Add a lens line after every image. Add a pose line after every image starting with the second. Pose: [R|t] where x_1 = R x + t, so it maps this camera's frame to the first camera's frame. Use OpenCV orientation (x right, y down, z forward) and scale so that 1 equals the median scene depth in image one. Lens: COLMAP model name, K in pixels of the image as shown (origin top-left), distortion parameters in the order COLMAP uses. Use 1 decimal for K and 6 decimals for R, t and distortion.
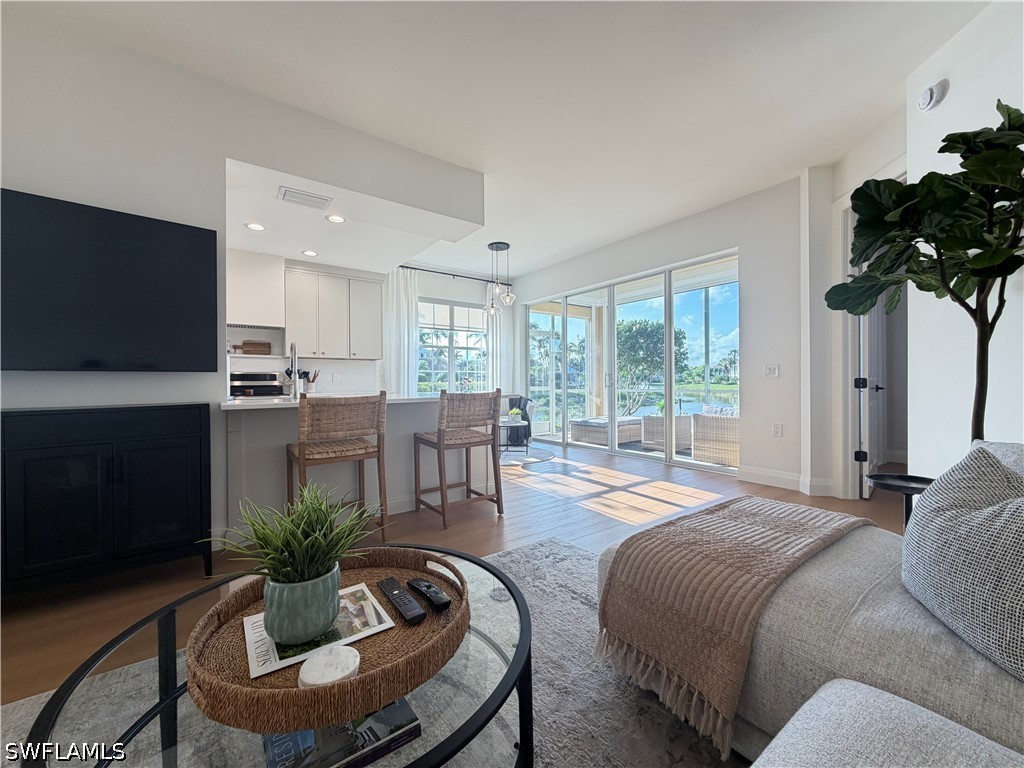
lens RADIAL K [[410.4, 0, 514.6], [0, 410.4, 385.3], [0, 0, 1]] dist [0.002853, 0.000055]
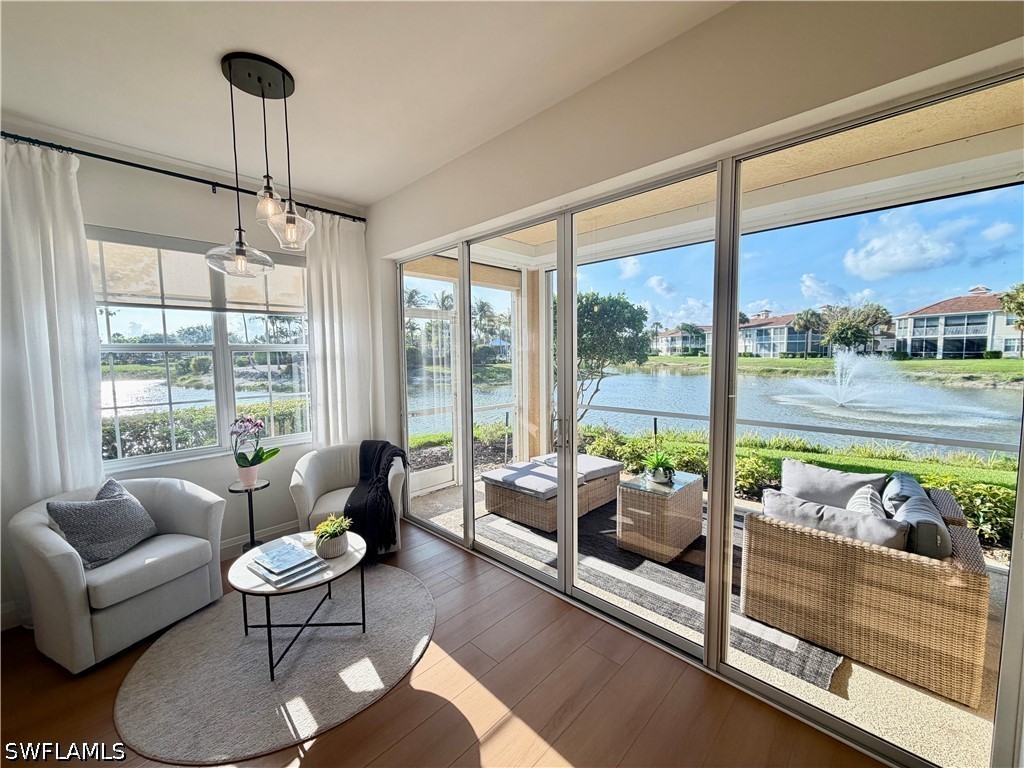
lens RADIAL K [[410.4, 0, 514.0], [0, 410.4, 382.6], [0, 0, 1]] dist [0.002853, 0.000055]
pose [[0.986404, -0.014793, 0.163670, 0.091011], [0.003947, 0.997786, 0.066396, -0.079835], [-0.164290, -0.064847, 0.984278, 0.474899]]
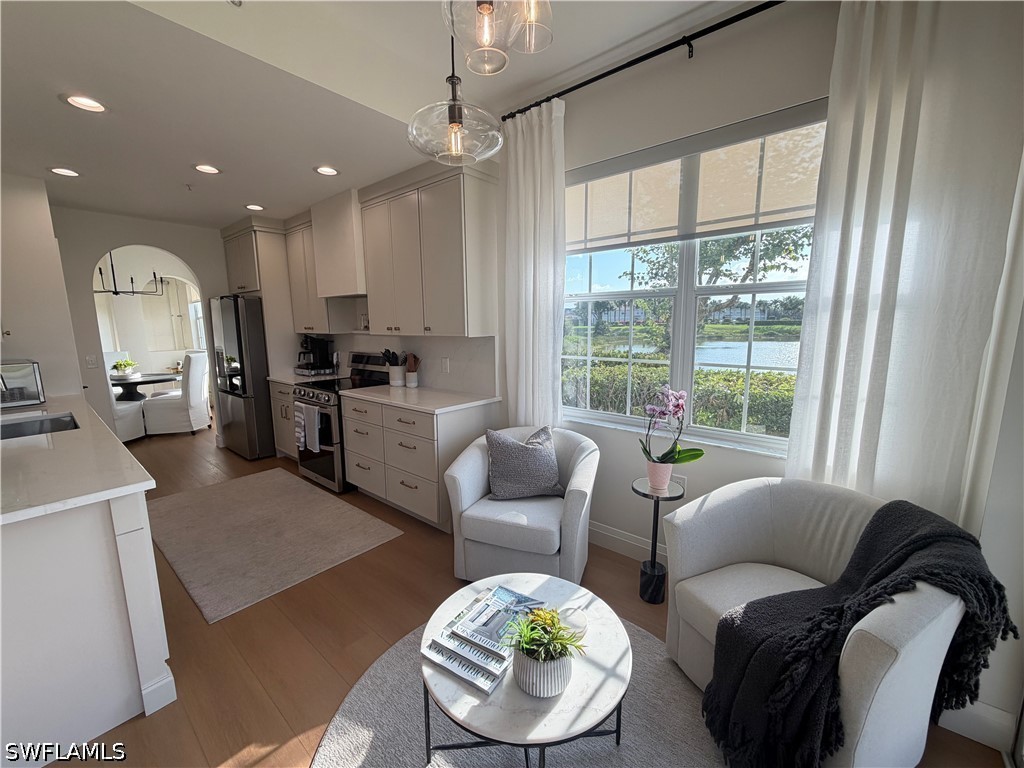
lens RADIAL K [[410.4, 0, 509.2], [0, 410.4, 388.3], [0, 0, 1]] dist [0.002853, 0.000055]
pose [[0.225161, 0.163374, -0.960527, 0.140800], [0.003896, 0.985683, 0.168566, -0.069868], [0.974314, -0.041697, 0.221301, 0.763949]]
